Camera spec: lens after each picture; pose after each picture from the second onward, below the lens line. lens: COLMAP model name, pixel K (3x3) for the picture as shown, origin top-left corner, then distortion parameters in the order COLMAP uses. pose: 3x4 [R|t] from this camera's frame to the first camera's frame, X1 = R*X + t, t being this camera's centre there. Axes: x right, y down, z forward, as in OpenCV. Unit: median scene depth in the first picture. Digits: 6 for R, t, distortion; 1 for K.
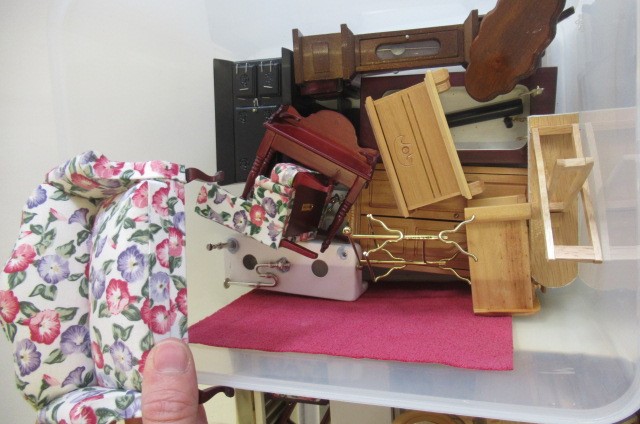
lens RADIAL K [[510.9, 0, 320.0], [0, 510.9, 212.0], [0, 0, 1]] dist [0.003478, 0.002154]
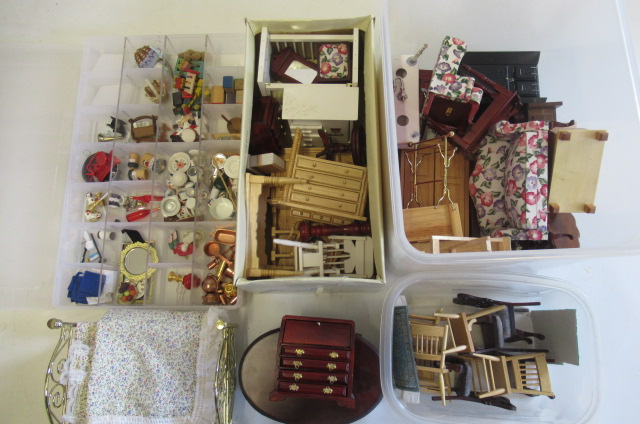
lens RADIAL K [[510.9, 0, 320.0], [0, 510.9, 212.0], [0, 0, 1]] dist [0.003478, 0.002154]
pose [[0.571843, 0.063519, -0.817900, 0.929986], [0.106029, 0.982913, 0.150466, -0.149691], [0.813482, -0.172764, 0.555337, -0.918138]]
